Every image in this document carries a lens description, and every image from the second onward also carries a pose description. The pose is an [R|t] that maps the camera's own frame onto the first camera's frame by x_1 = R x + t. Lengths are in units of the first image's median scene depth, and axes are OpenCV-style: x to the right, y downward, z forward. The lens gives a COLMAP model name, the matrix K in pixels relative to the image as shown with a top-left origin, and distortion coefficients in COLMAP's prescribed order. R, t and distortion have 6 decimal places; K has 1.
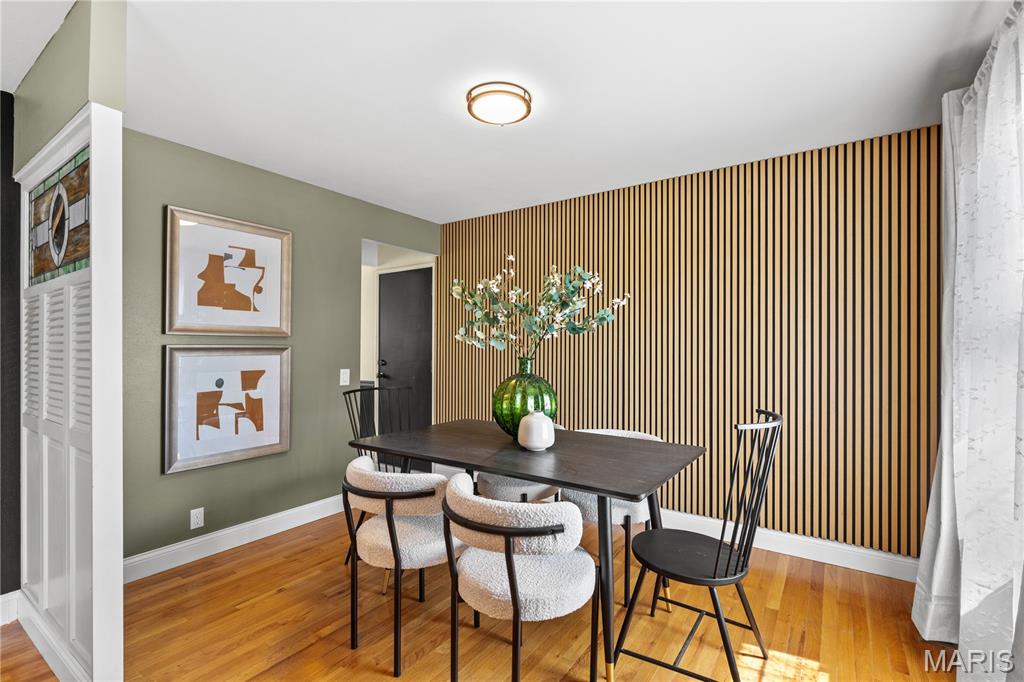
lens RADIAL K [[467.4, 0, 515.4], [0, 467.4, 339.3], [0, 0, 1]] dist [0.003322, 0.000142]
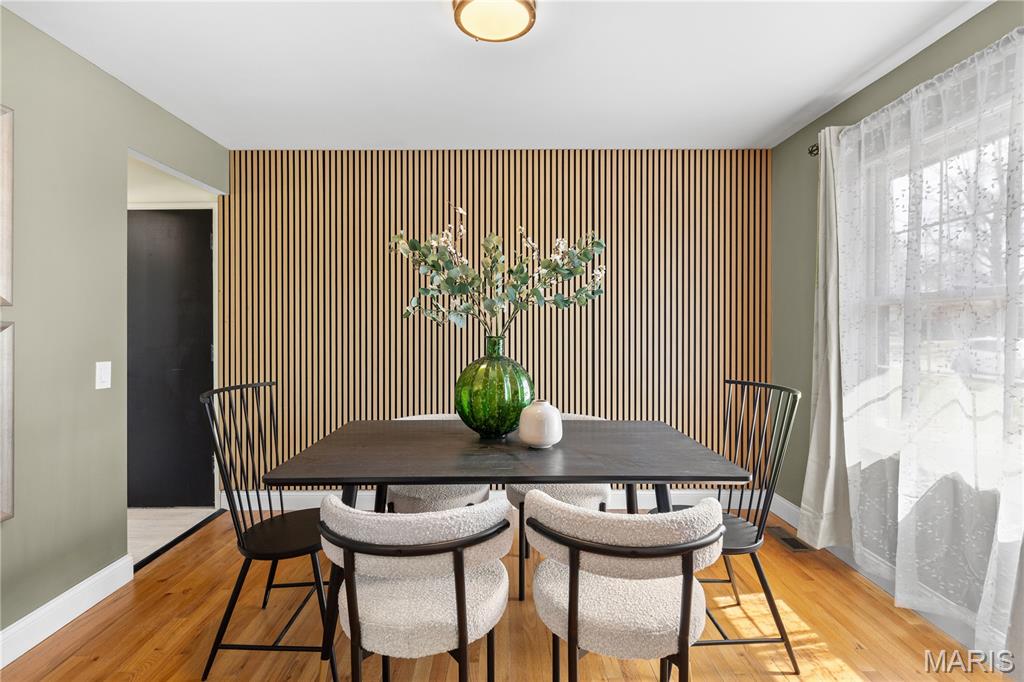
lens RADIAL K [[493.7, 0, 504.4], [0, 493.7, 330.5], [0, 0, 1]] dist [0.002386, -0.000489]
pose [[0.822595, -0.007355, 0.568581, -0.454029], [-0.006715, 0.999721, 0.022648, 0.009595], [-0.568589, -0.022449, 0.822316, 0.287658]]
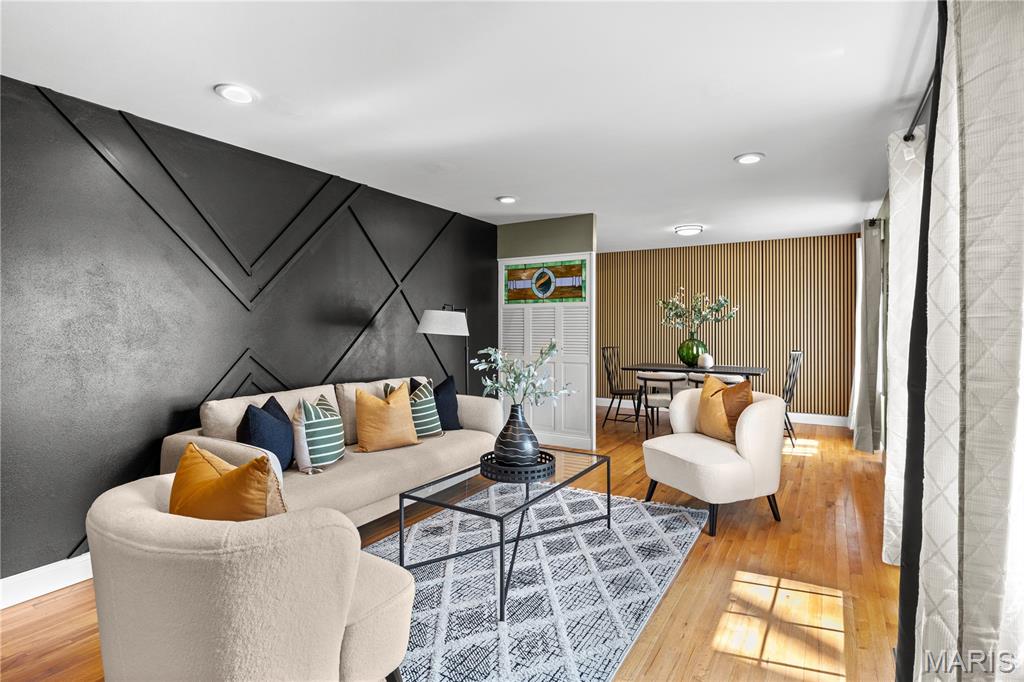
lens RADIAL K [[508.6, 0, 517.0], [0, 508.6, 321.1], [0, 0, 1]] dist [-0.000774, -0.000226]
pose [[0.997148, 0.001251, 0.075466, -1.055392], [-0.001662, 0.999984, 0.005385, -0.028893], [-0.075458, -0.005496, 0.997134, -1.481417]]
